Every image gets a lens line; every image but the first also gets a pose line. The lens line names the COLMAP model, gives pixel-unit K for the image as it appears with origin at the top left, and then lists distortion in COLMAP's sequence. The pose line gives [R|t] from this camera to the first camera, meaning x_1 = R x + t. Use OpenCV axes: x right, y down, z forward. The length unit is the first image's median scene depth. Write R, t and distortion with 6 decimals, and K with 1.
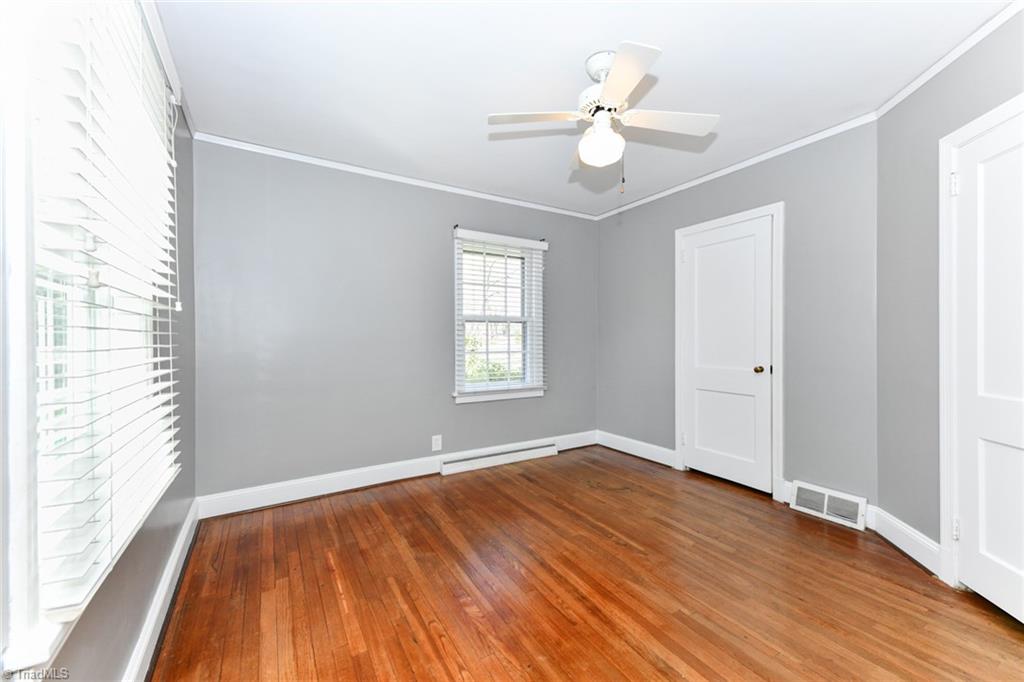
lens RADIAL K [[409.6, 0, 509.0], [0, 409.6, 339.6], [0, 0, 1]] dist [0.013457, -0.006561]
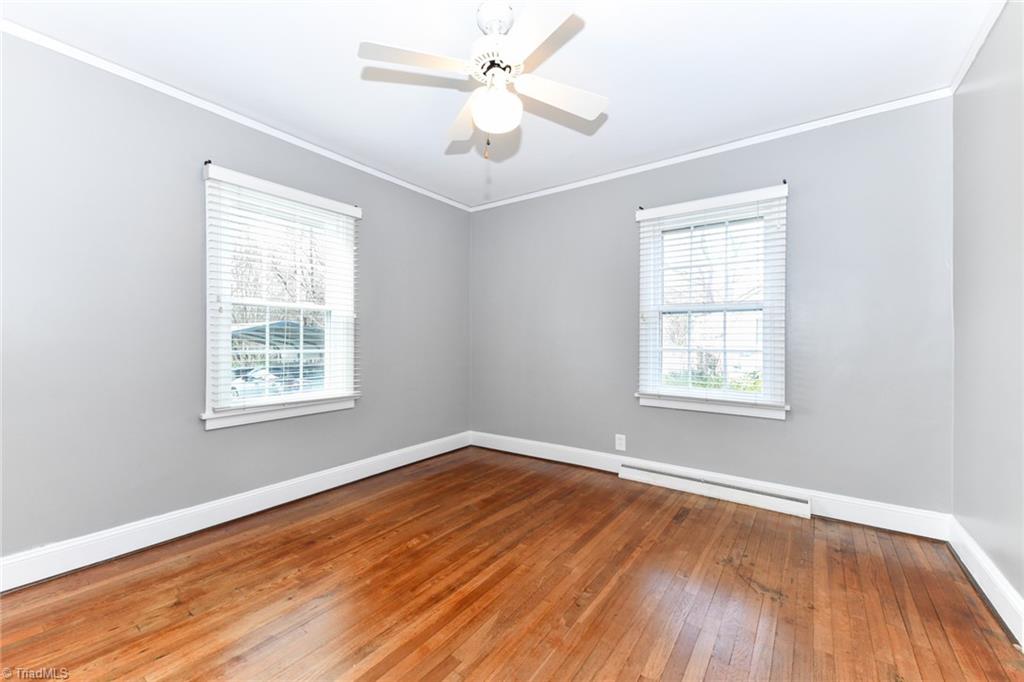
lens RADIAL K [[409.6, 0, 507.9], [0, 409.6, 339.9], [0, 0, 1]] dist [0.013457, -0.006561]
pose [[0.382307, 0.006038, -0.924016, 0.769534], [-0.008864, 0.999957, 0.002867, 0.017738], [0.923993, 0.007095, 0.382344, 0.501742]]
